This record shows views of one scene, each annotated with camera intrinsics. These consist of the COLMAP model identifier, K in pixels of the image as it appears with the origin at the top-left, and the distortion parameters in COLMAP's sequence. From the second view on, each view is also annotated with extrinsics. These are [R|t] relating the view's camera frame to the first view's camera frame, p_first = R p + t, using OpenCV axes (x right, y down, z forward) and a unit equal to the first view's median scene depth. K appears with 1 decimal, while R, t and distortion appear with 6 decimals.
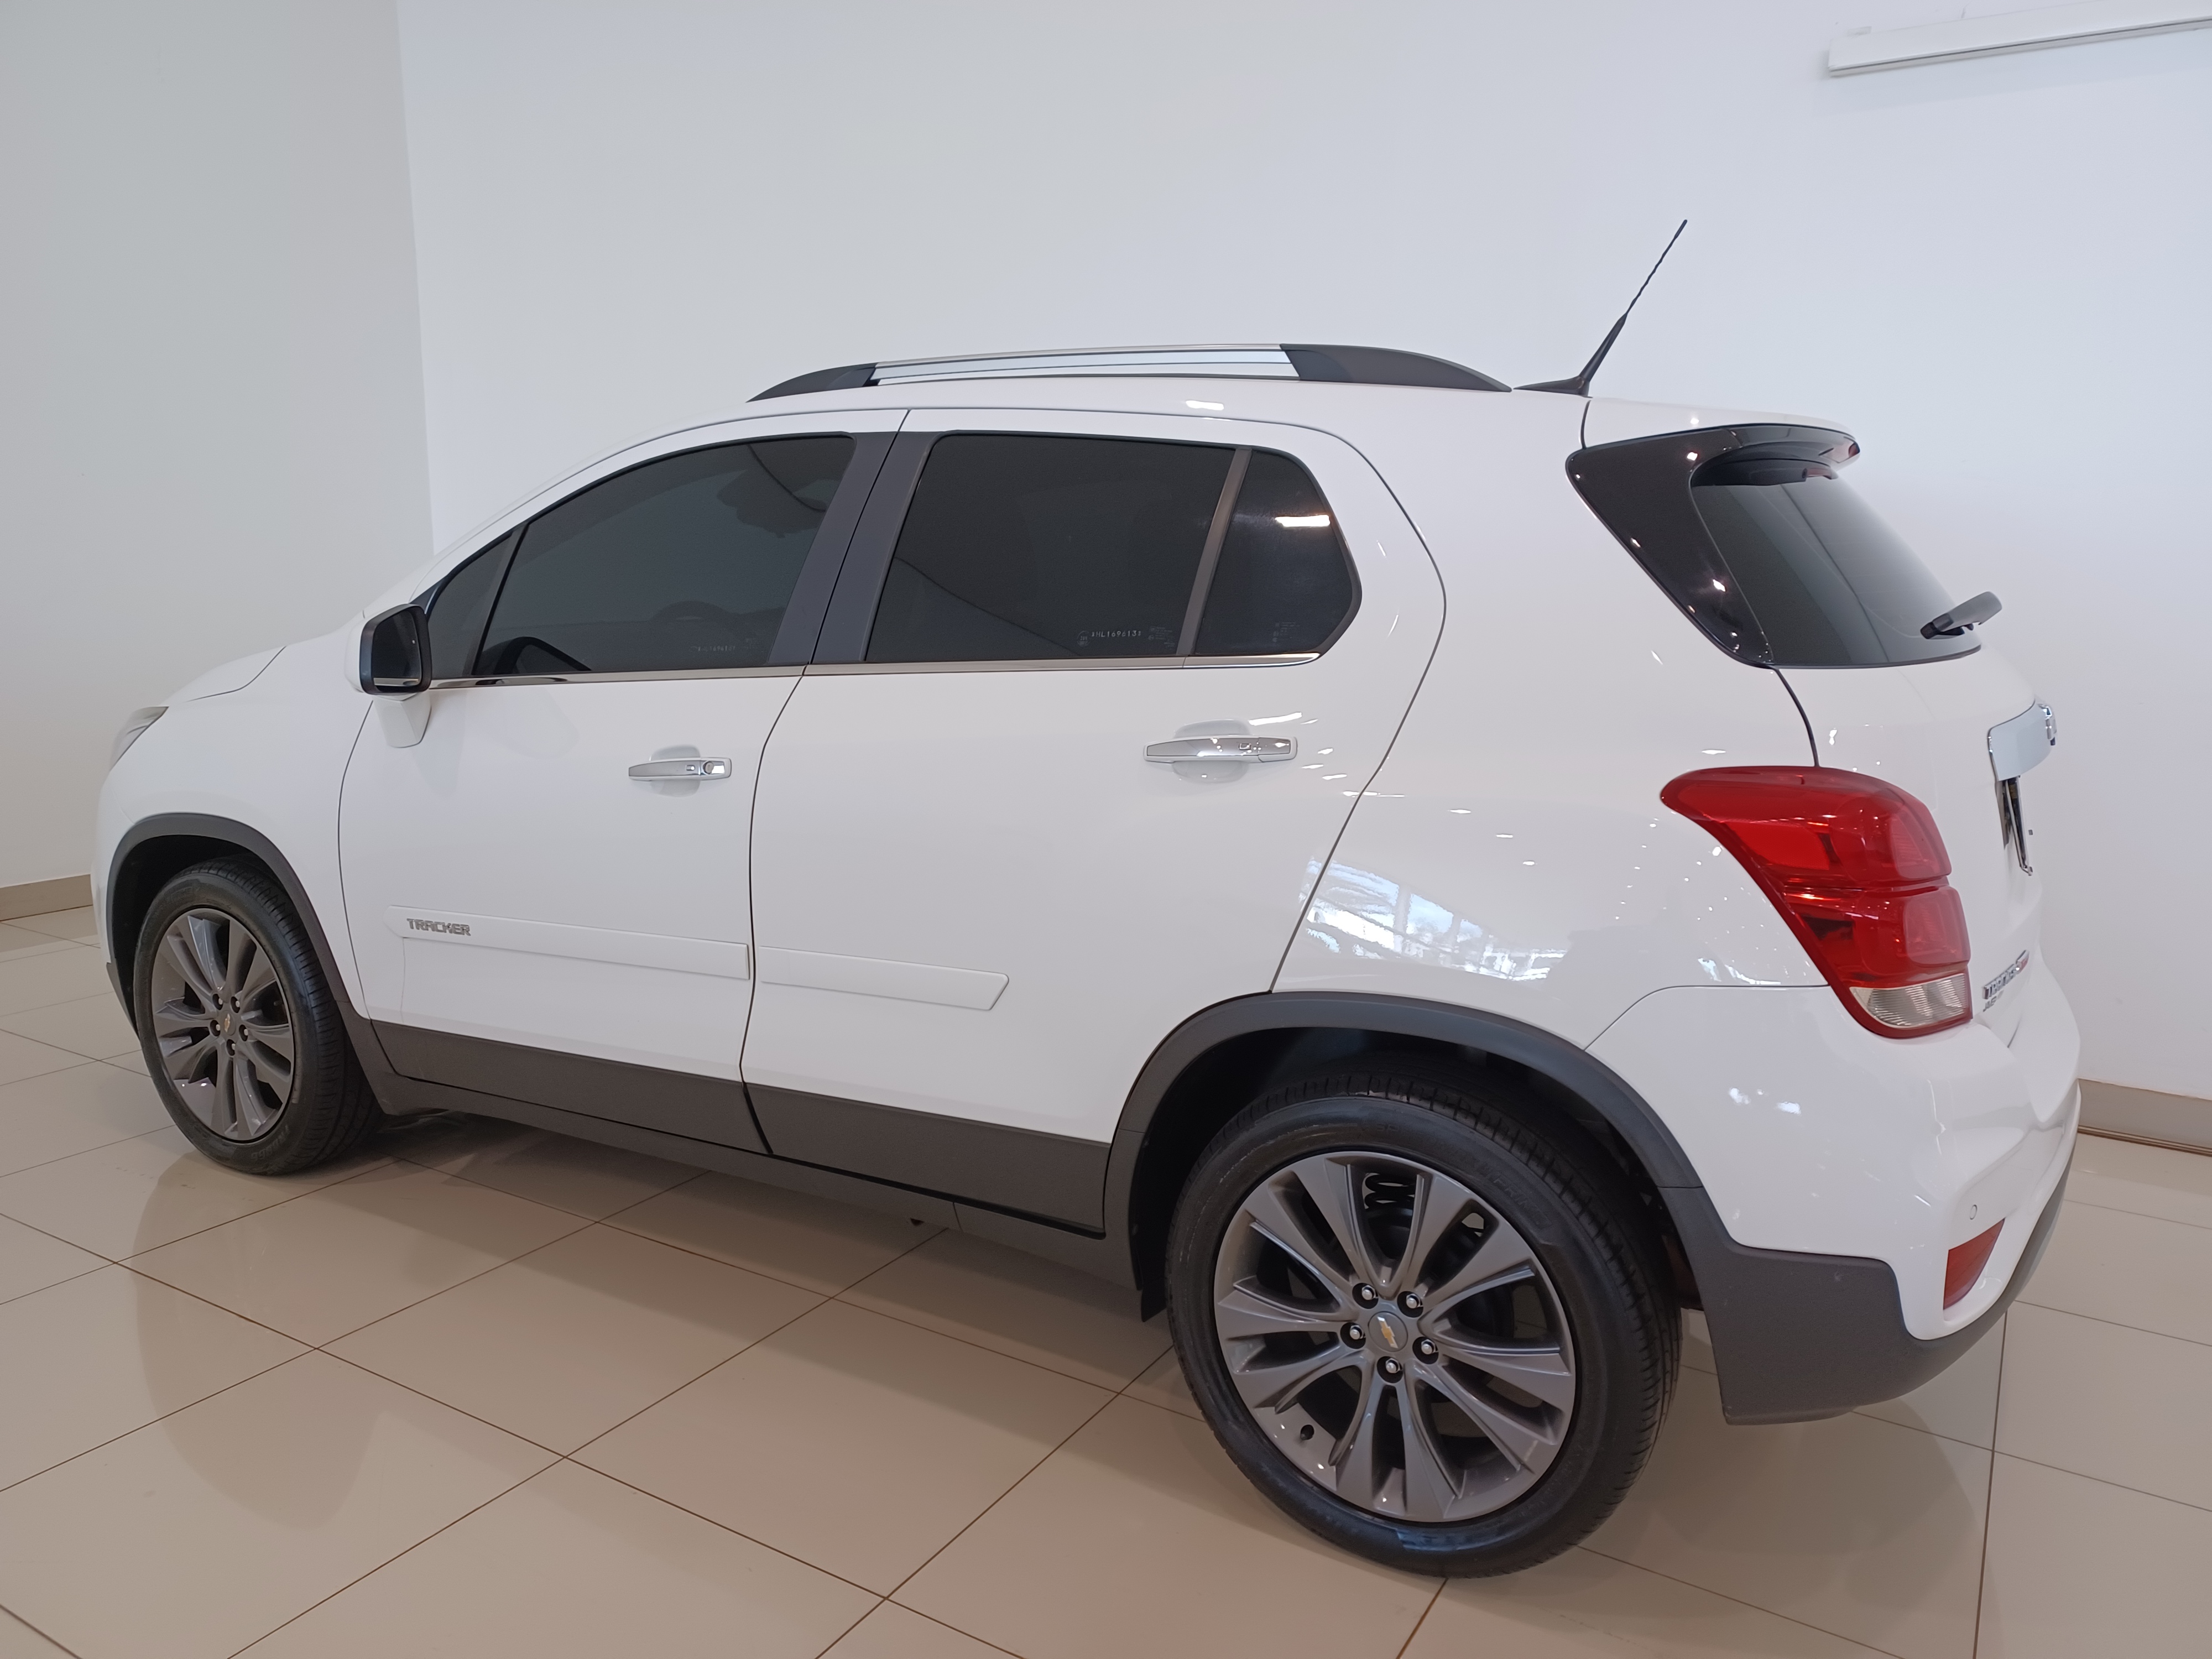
lens RADIAL K [[1614.2, 0, 1004.8], [0, 1614.2, 829.9], [0, 0, 1]] dist [0.047827, -0.000226]
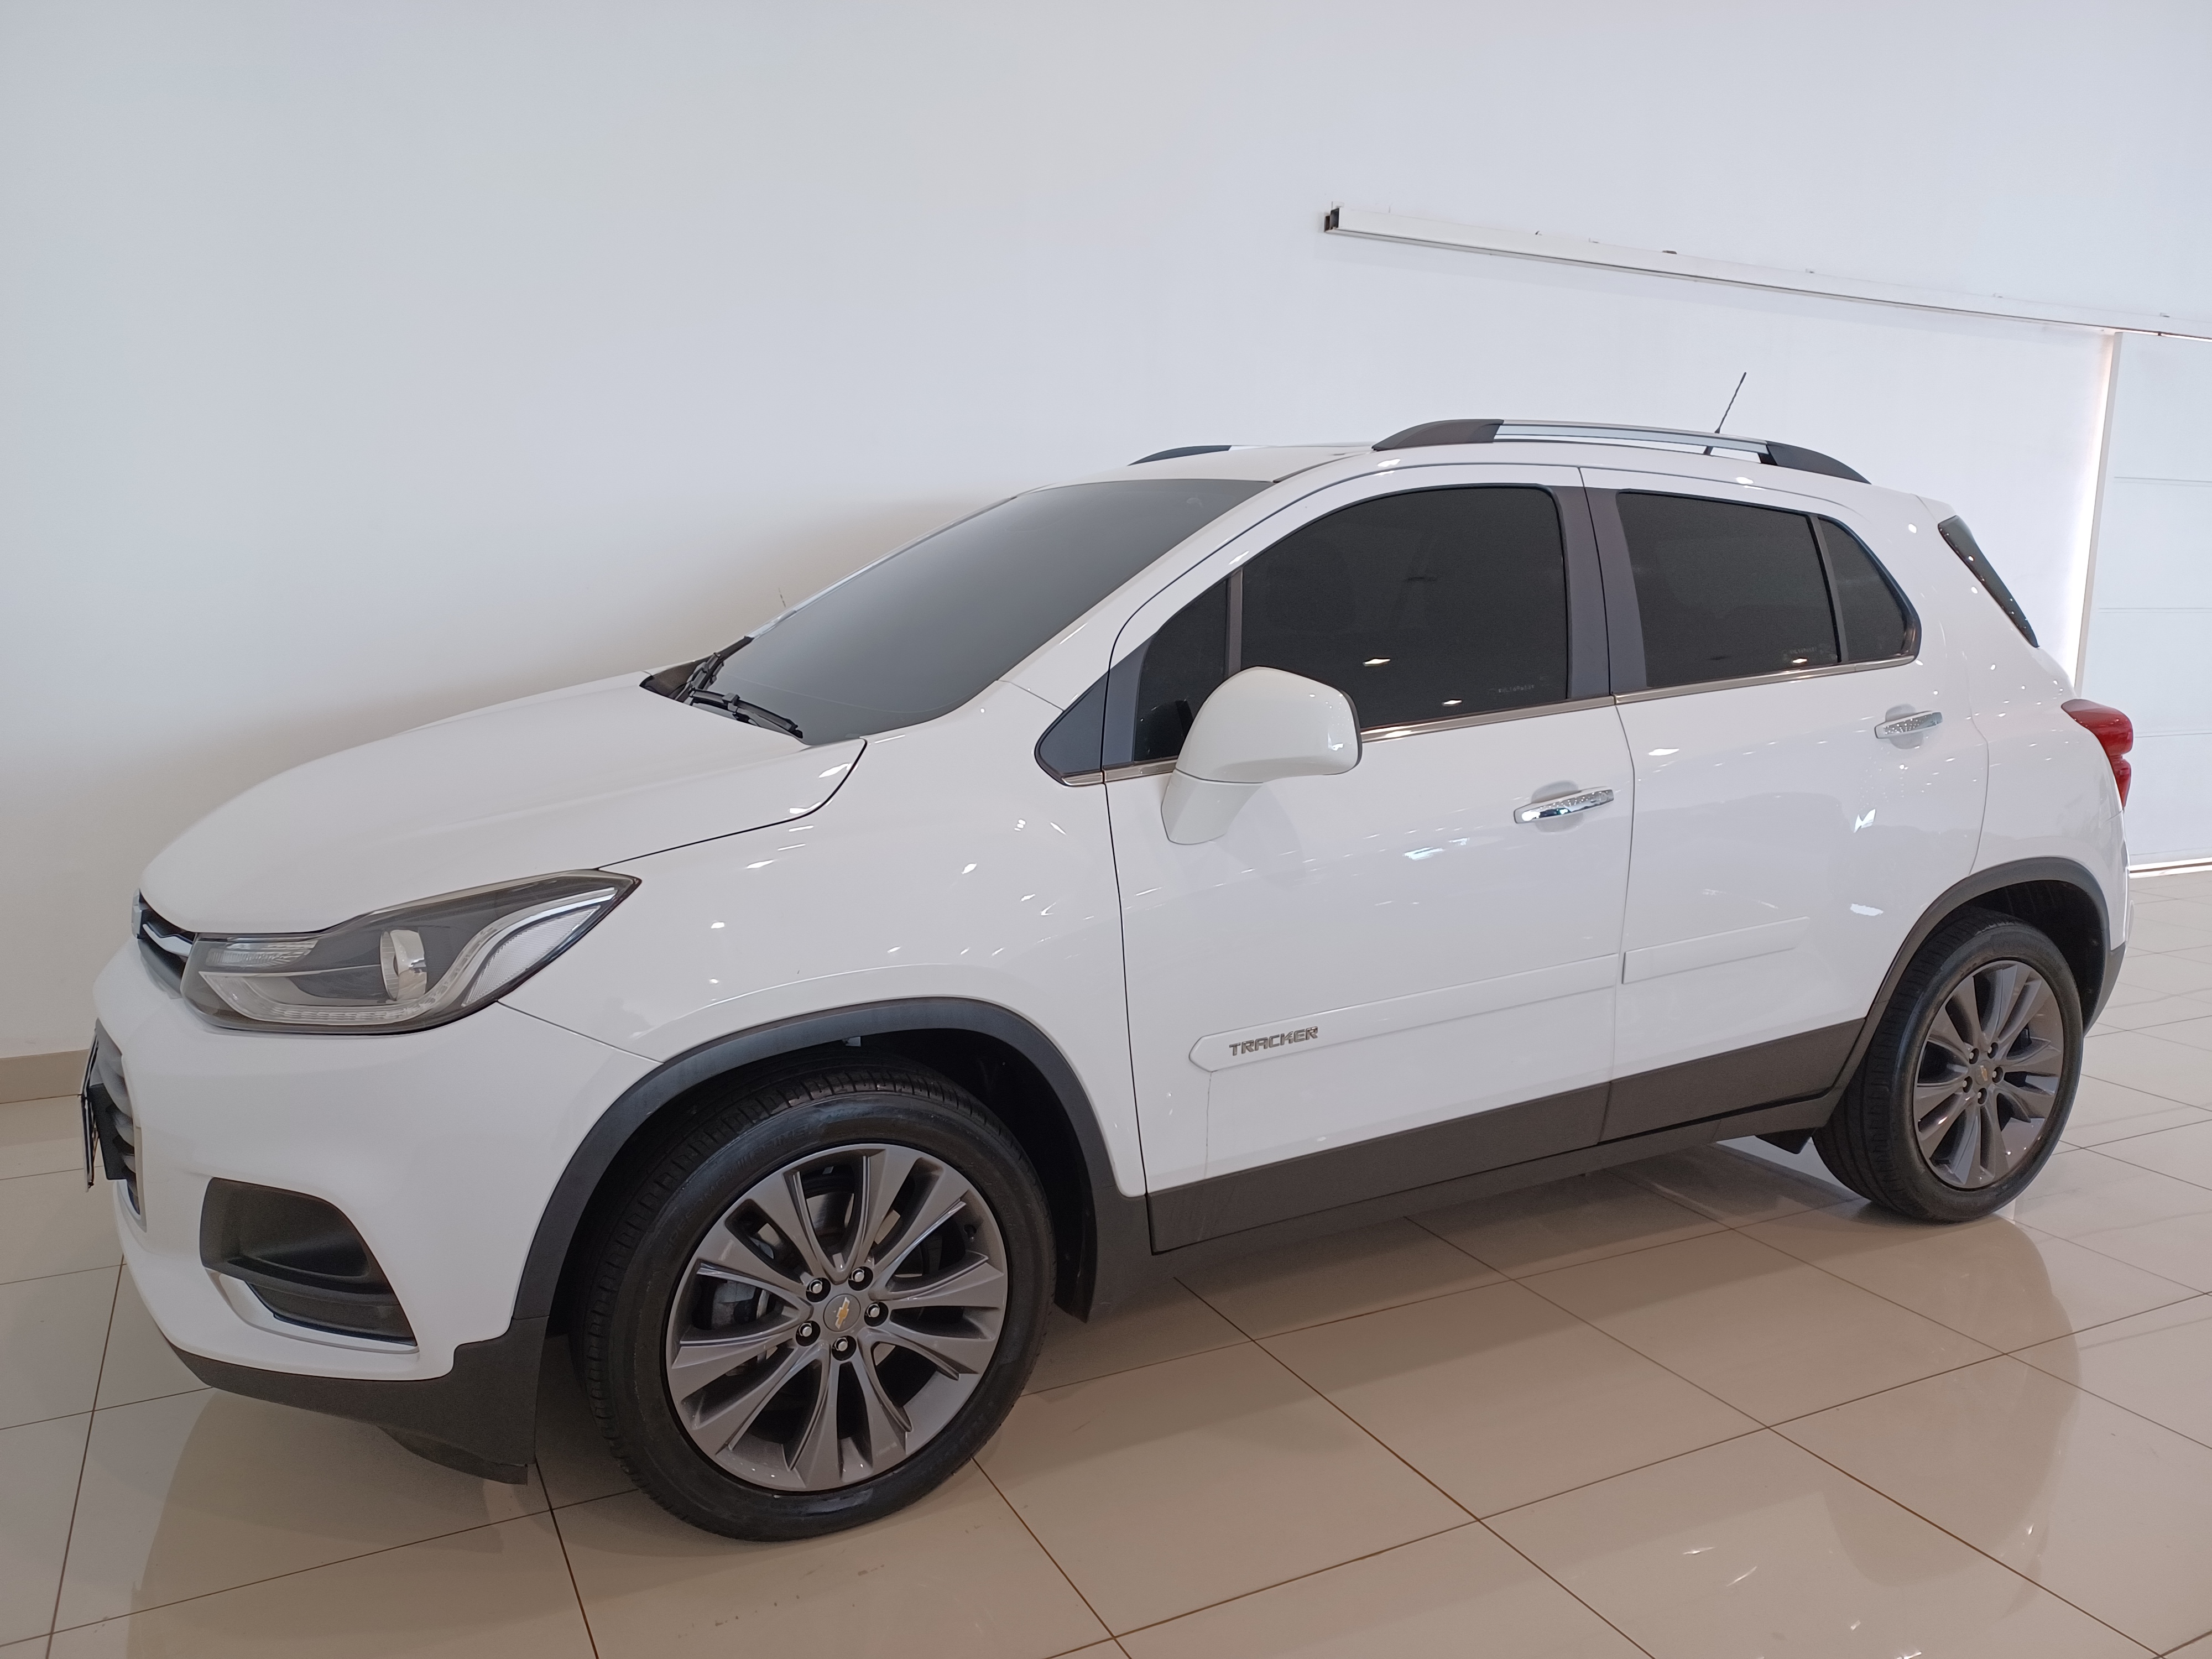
lens RADIAL K [[1614.2, 0, 1004.8], [0, 1614.2, 829.9], [0, 0, 1]] dist [0.047827, -0.000226]
pose [[0.533309, -0.144999, 0.833401, -1.107443], [0.148344, 0.985964, 0.076614, -0.135138], [-0.832812, 0.082771, 0.547333, 0.634182]]
